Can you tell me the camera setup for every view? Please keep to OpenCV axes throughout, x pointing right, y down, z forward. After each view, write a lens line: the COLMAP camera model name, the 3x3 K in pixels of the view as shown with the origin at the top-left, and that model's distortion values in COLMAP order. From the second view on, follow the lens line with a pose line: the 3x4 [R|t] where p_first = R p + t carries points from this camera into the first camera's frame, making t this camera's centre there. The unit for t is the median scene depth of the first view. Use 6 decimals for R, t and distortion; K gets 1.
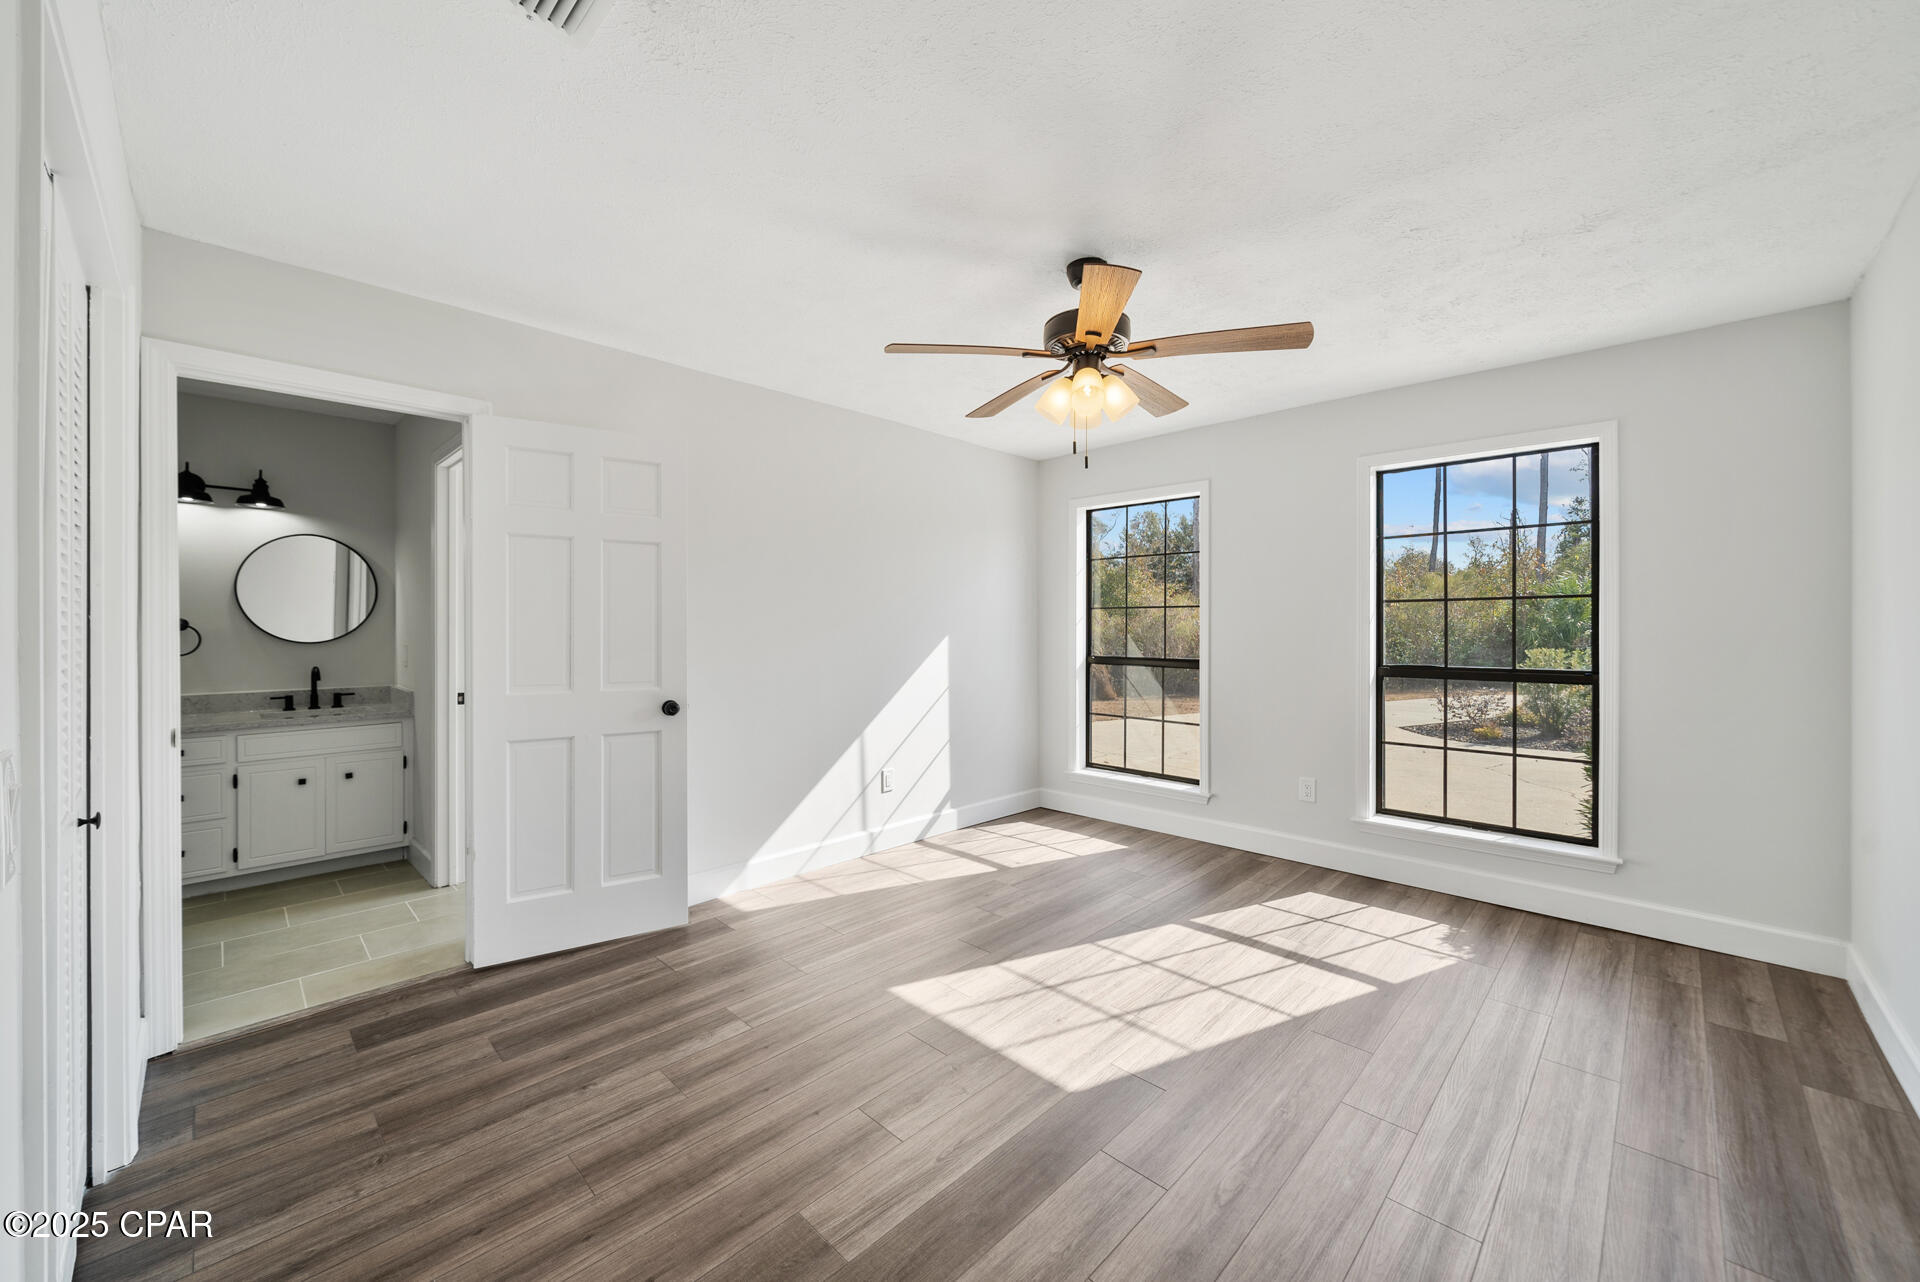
lens RADIAL K [[713.7, 0, 924.1], [0, 713.7, 633.4], [0, 0, 1]] dist [-0.000791, -0.000112]
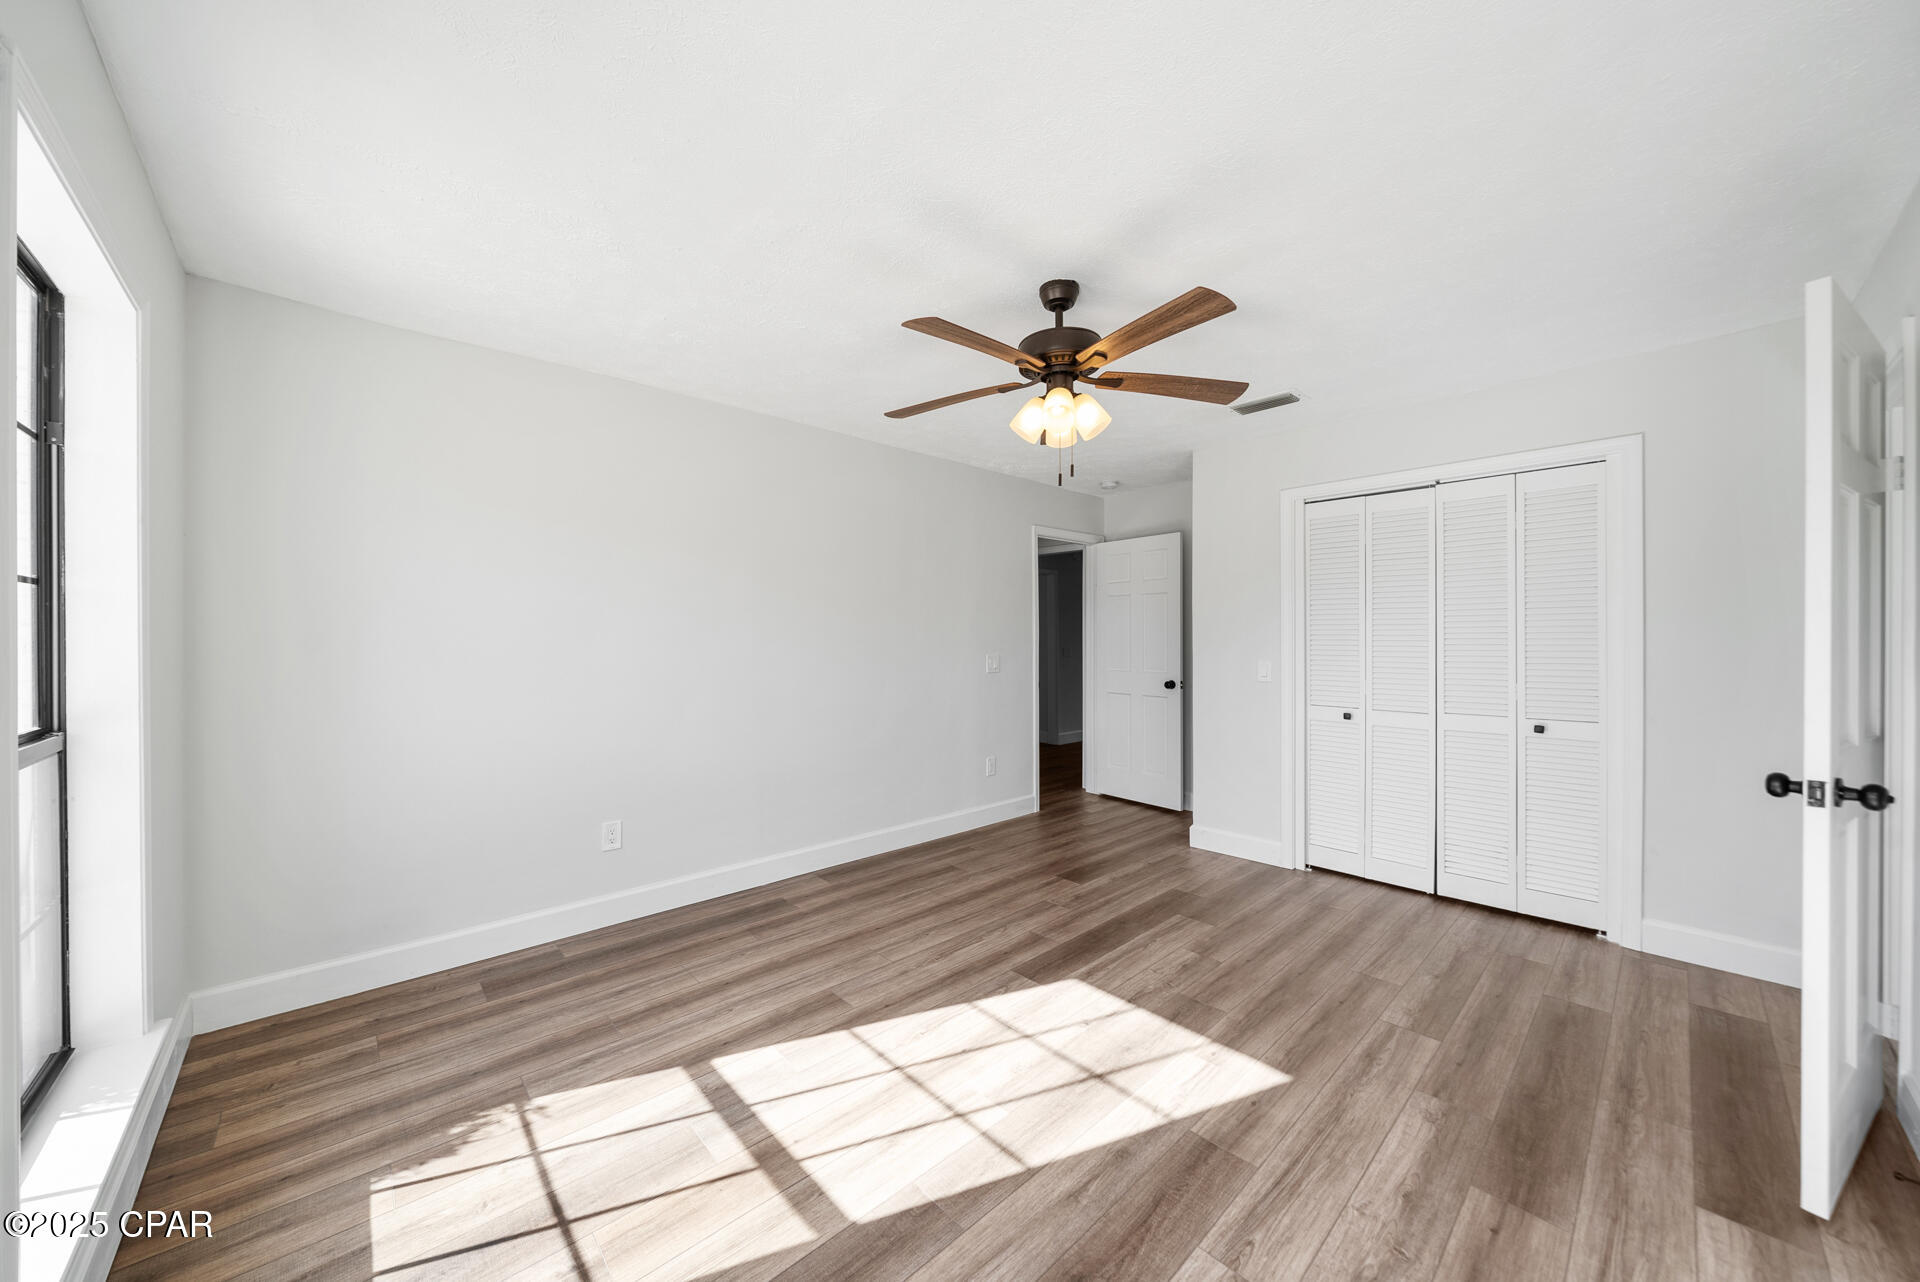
lens RADIAL K [[662.0, 0, 951.5], [0, 662.0, 636.3], [0, 0, 1]] dist [-0.007145, -0.000208]
pose [[-0.999840, 0.002895, 0.017630, 0.356263], [0.003009, 0.999975, 0.006433, -0.017454], [-0.017610, 0.006485, -0.999824, 1.922326]]
